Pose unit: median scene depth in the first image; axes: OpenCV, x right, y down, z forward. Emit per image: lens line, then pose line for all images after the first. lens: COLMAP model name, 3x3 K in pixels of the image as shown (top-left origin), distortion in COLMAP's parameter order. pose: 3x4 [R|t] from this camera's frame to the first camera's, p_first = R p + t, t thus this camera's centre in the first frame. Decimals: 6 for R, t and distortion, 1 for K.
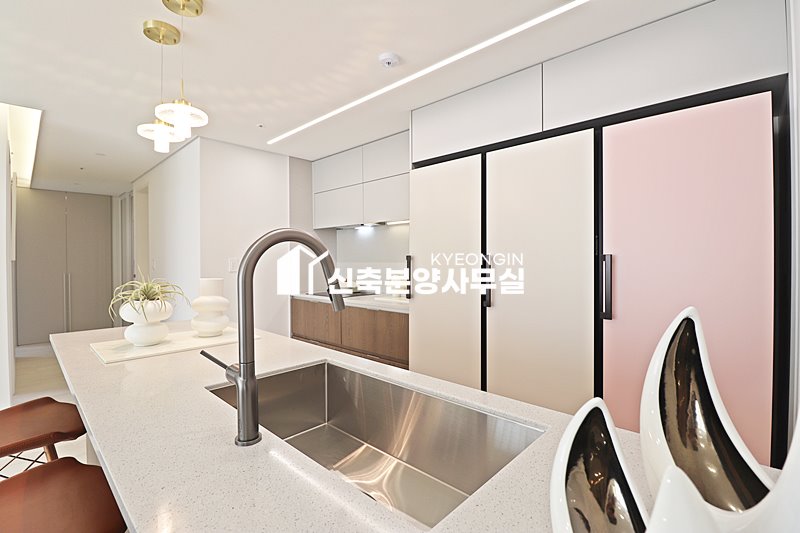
lens RADIAL K [[371.6, 0, 400.0], [0, 371.6, 260.4], [0, 0, 1]] dist [-0.002575, -0.009523]
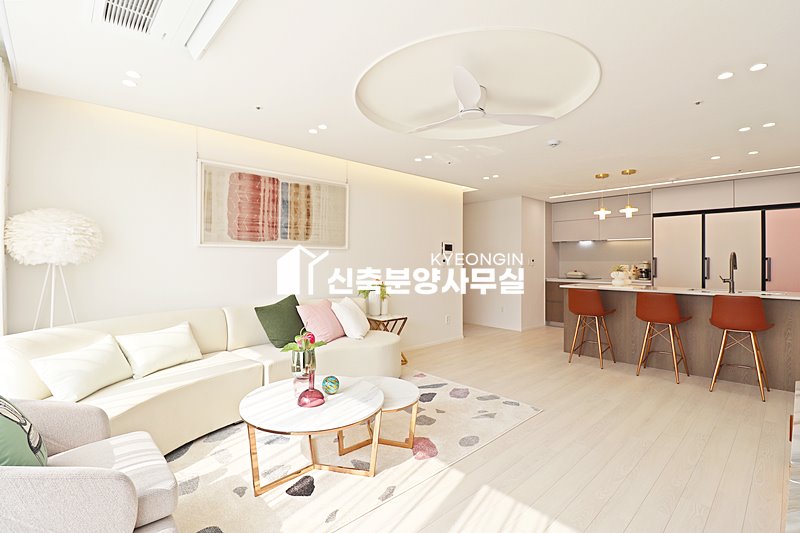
lens RADIAL K [[371.6, 0, 400.0], [0, 371.6, 260.4], [0, 0, 1]] dist [-0.002575, -0.009523]
pose [[0.998383, 0.009602, -0.056025, -1.575462], [-0.009943, 0.999934, -0.005812, 0.038336], [0.055965, 0.006360, 0.998412, -1.453847]]
